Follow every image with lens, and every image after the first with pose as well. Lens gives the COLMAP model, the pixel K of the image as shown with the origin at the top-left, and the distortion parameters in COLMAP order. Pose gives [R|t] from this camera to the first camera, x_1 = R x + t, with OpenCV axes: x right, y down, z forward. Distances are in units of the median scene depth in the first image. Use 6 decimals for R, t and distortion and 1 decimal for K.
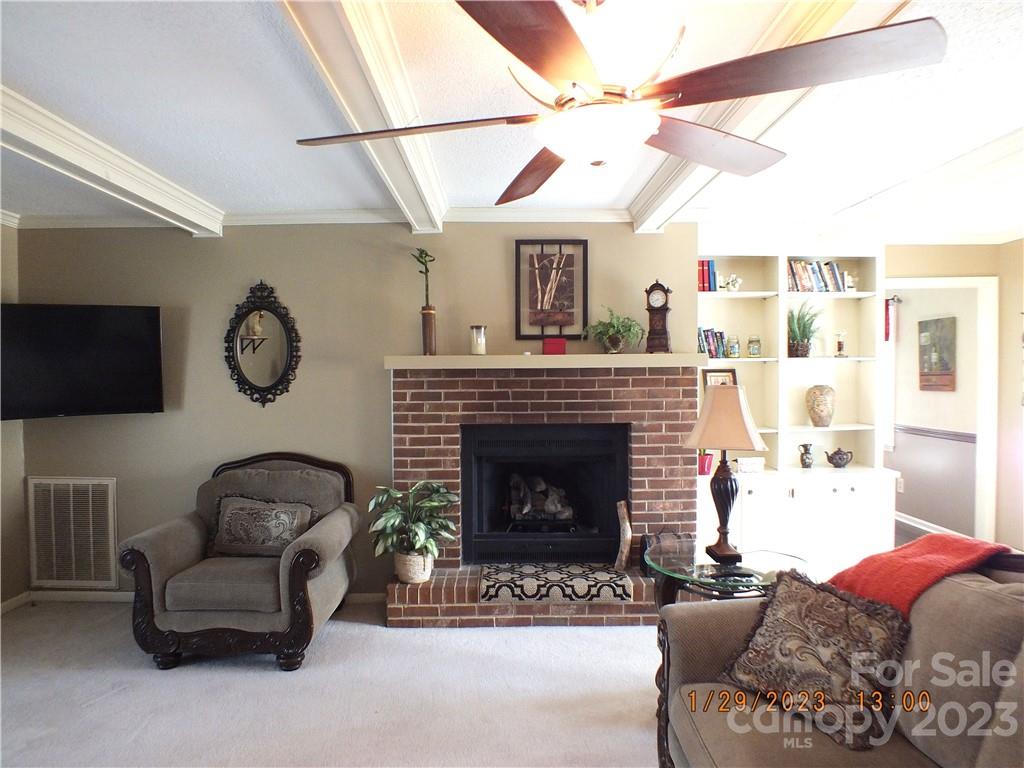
lens RADIAL K [[636.6, 0, 512.3], [0, 636.6, 390.0], [0, 0, 1]] dist [-0.085540, 0.029584]
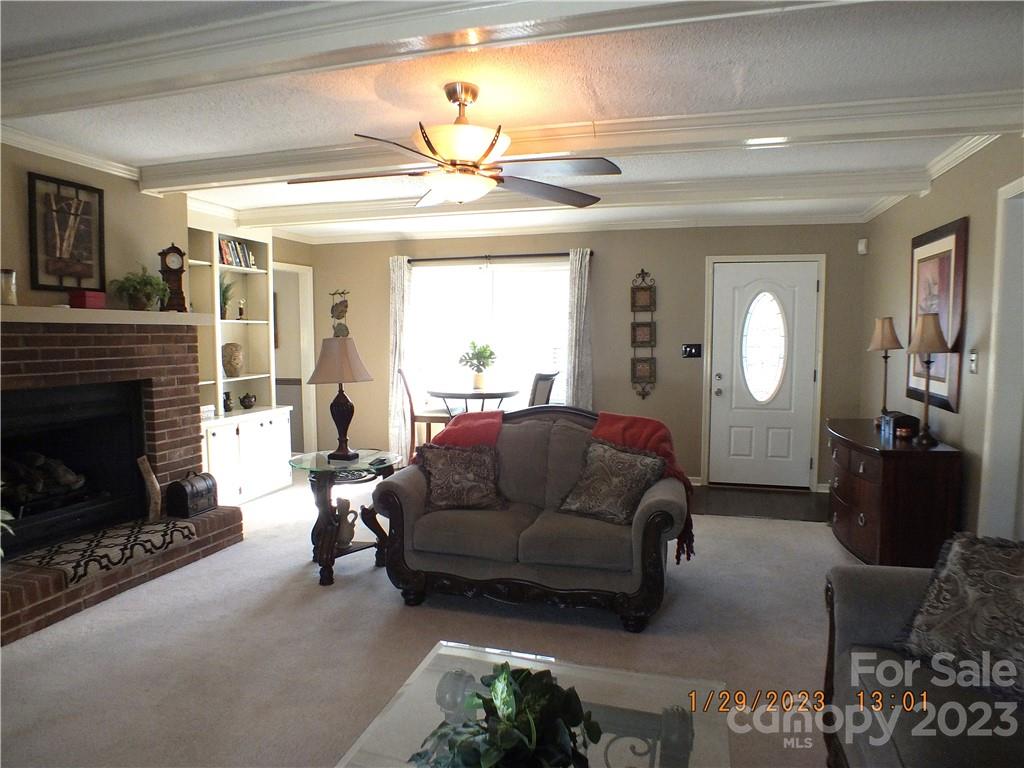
lens RADIAL K [[636.6, 0, 512.3], [0, 636.6, 390.0], [0, 0, 1]] dist [-0.085540, 0.029584]
pose [[0.287346, -0.072358, 0.955090, -0.610816], [0.021848, 0.997378, 0.068988, 0.013606], [-0.957578, 0.001043, 0.288174, 0.144882]]
